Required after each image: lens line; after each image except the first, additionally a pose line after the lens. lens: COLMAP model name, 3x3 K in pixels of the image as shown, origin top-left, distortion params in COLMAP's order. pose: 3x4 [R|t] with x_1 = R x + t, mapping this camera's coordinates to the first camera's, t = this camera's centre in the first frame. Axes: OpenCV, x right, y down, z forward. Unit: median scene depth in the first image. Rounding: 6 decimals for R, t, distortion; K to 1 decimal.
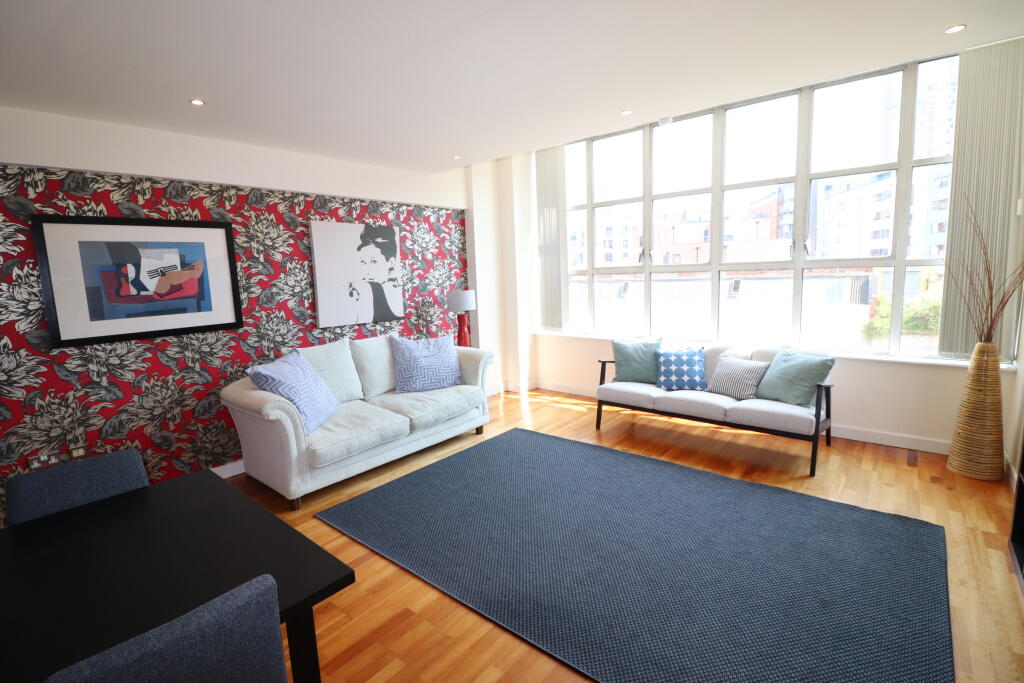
lens RADIAL K [[474.5, 0, 490.5], [0, 474.5, 336.5], [0, 0, 1]] dist [-0.010702, -0.008545]
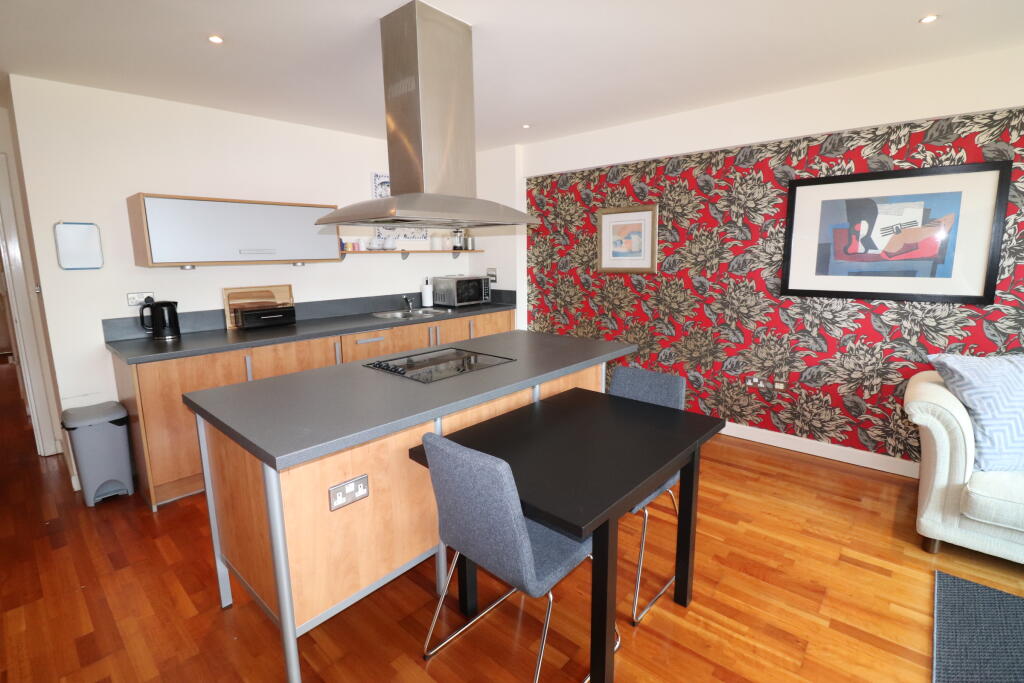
lens RADIAL K [[474.5, 0, 508.6], [0, 474.5, 334.0], [0, 0, 1]] dist [-0.010702, -0.008545]
pose [[-0.025789, 0.211096, -0.977125, 0.226957], [-0.112953, 0.970575, 0.212662, -0.045568], [0.993266, 0.115854, -0.001186, 0.265138]]
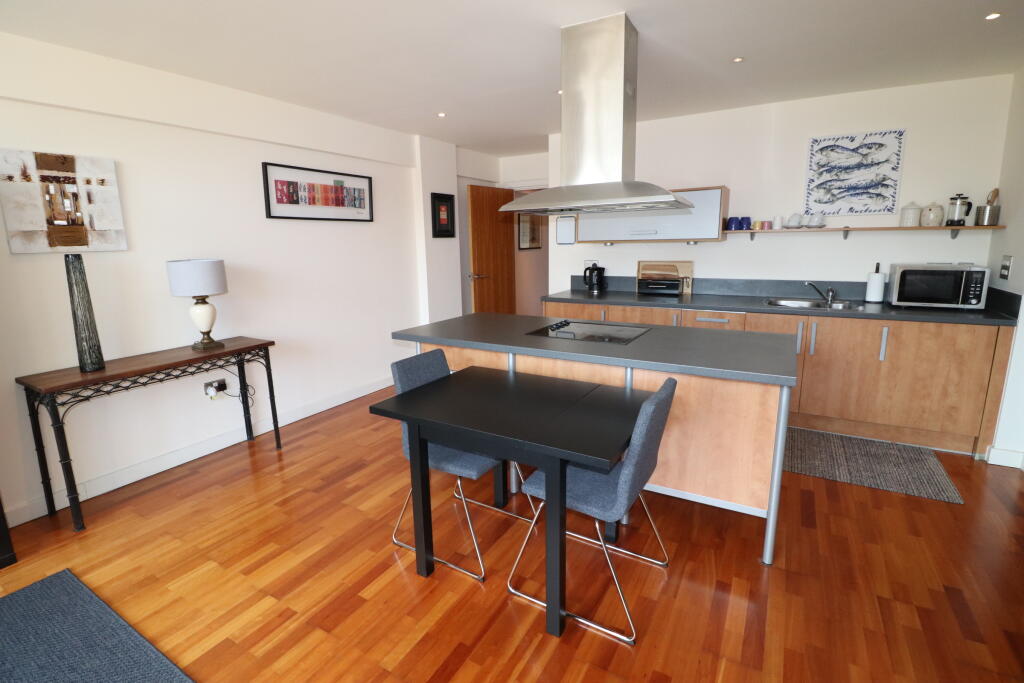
lens RADIAL K [[474.5, 0, 507.4], [0, 474.5, 340.7], [0, 0, 1]] dist [-0.010702, -0.008545]
pose [[-0.982806, 0.094824, -0.158431, -0.171422], [0.038028, 0.943611, 0.328865, -0.095735], [0.180682, 0.317186, -0.930993, 0.881817]]
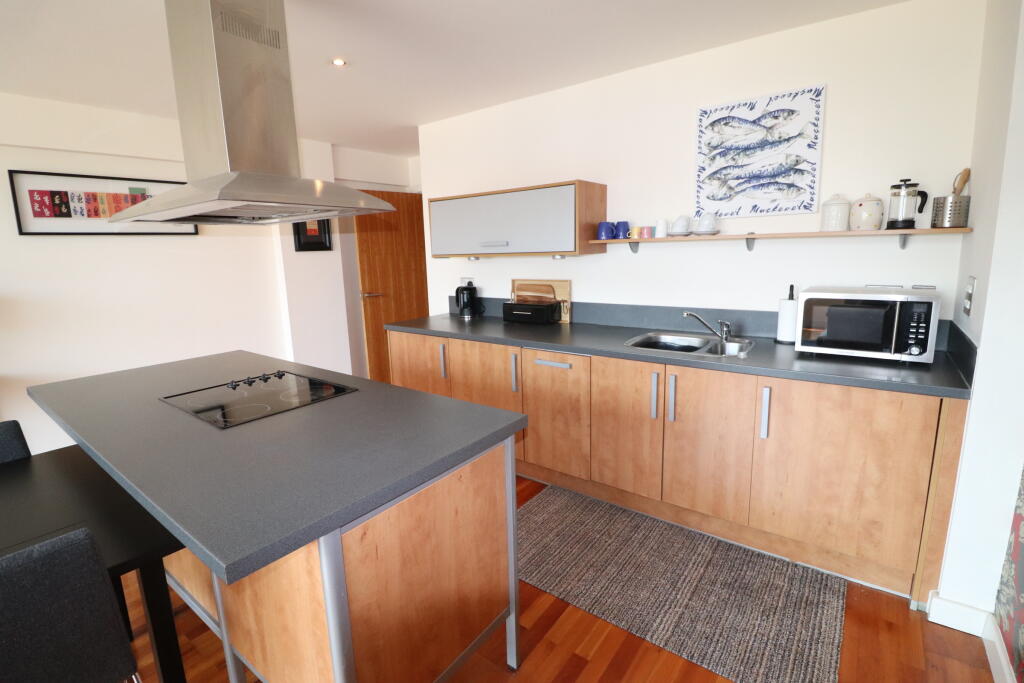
lens RADIAL K [[474.5, 0, 509.4], [0, 474.5, 340.2], [0, 0, 1]] dist [-0.010702, -0.008545]
pose [[-0.995708, 0.080186, -0.046219, -0.696432], [0.062101, 0.949109, 0.308764, -0.052315], [0.068626, 0.304568, -0.950015, 0.680017]]
